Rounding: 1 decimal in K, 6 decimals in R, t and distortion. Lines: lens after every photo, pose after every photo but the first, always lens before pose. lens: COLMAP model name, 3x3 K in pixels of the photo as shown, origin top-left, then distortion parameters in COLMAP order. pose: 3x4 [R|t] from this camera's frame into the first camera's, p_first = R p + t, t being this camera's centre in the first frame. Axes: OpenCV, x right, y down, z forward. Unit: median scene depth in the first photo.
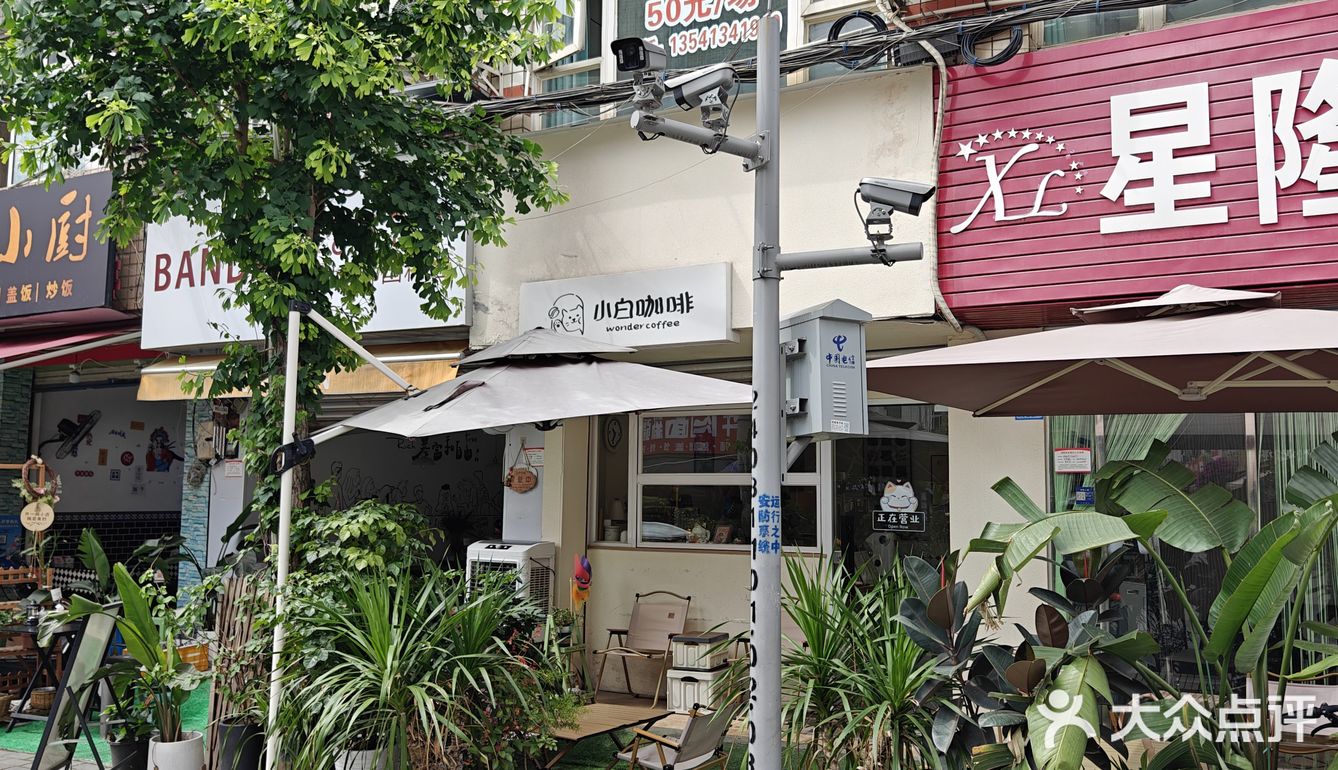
lens RADIAL K [[1152.0, 0, 675.2], [0, 1152.0, 372.0], [0, 0, 1]] dist [0.091340, -0.265554]
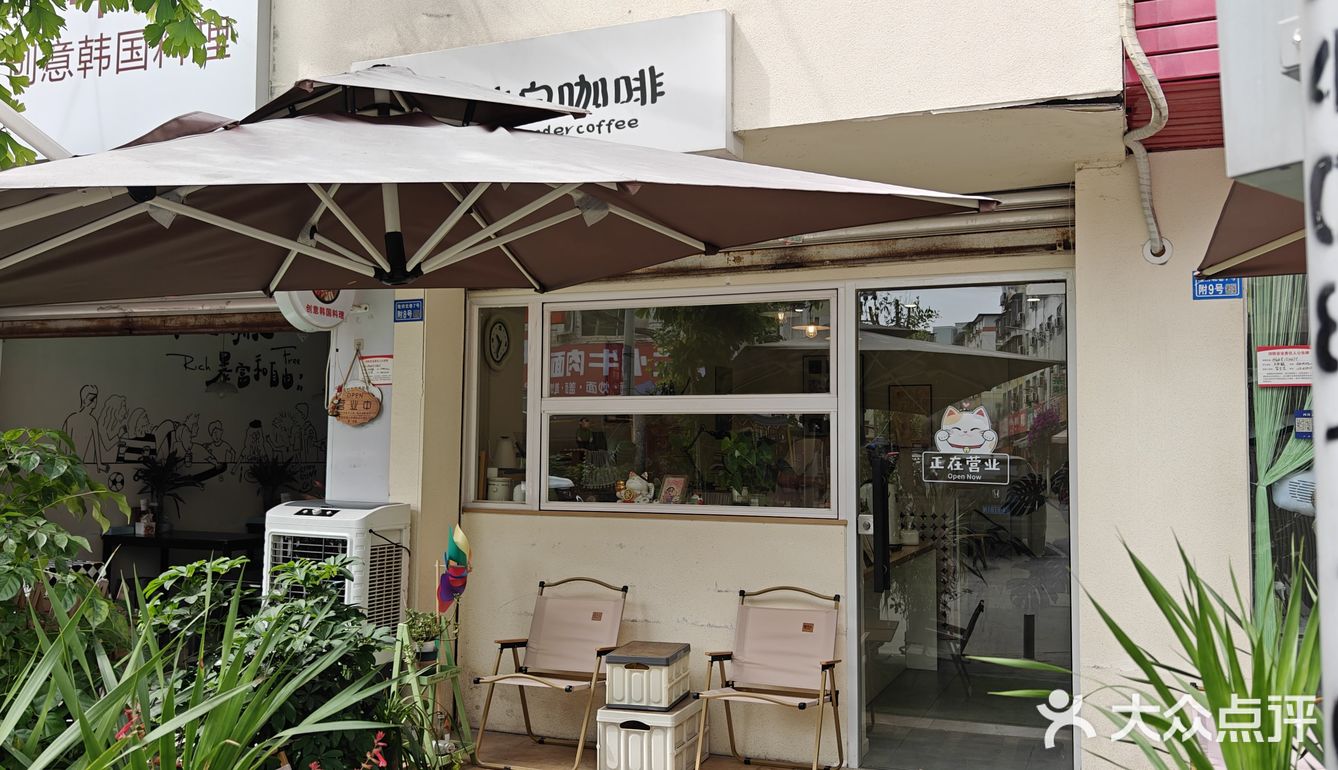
lens RADIAL K [[1152.0, 0, 675.2], [0, 1152.0, 372.0], [0, 0, 1]] dist [0.091340, -0.265554]
pose [[0.991960, 0.006222, 0.126399, -0.042823], [-0.012050, 0.998896, 0.045399, 0.047002], [-0.125977, -0.046557, 0.990940, 0.373767]]
